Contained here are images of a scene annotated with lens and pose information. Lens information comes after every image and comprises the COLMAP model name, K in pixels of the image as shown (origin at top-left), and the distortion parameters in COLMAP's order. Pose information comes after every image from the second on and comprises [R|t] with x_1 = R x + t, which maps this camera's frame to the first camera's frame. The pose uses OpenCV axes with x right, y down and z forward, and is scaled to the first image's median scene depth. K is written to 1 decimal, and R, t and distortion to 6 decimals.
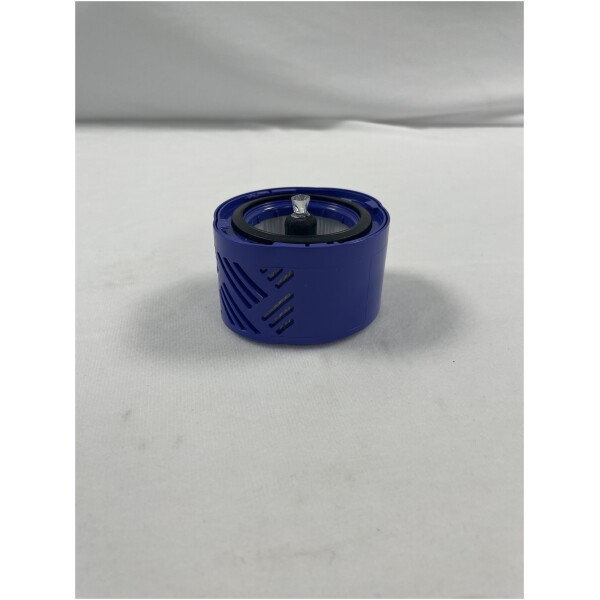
lens RADIAL K [[469.9, 0, 300.0], [0, 469.9, 300.0], [0, 0, 1]] dist [-0.007460, -0.010940]
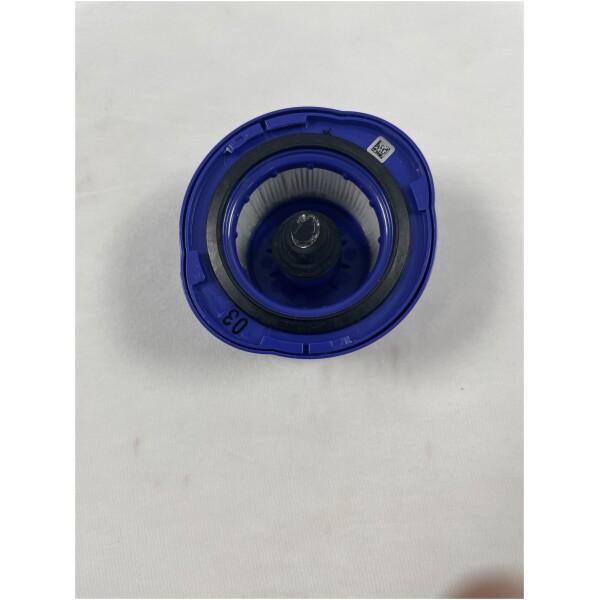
lens RADIAL K [[469.9, 0, 300.0], [0, 469.9, 300.0], [0, 0, 1]] dist [-0.007460, -0.010940]
pose [[0.996624, 0.071170, -0.040920, 0.021987], [-0.008443, 0.584657, 0.811237, -0.525744], [0.081660, -0.808153, 0.583284, 0.409824]]
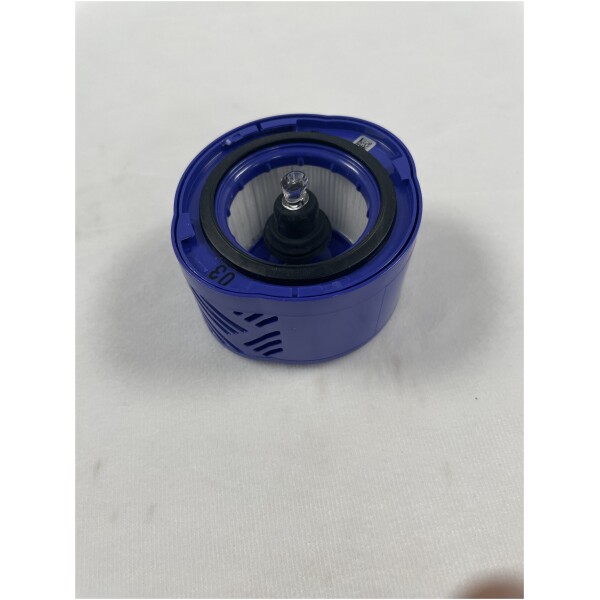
lens RADIAL K [[469.9, 0, 300.0], [0, 469.9, 300.0], [0, 0, 1]] dist [-0.007460, -0.010940]
pose [[0.996019, 0.041571, -0.078858, 0.055187], [0.001993, 0.874005, 0.485913, -0.304485], [0.089122, -0.484136, 0.870442, 0.242818]]
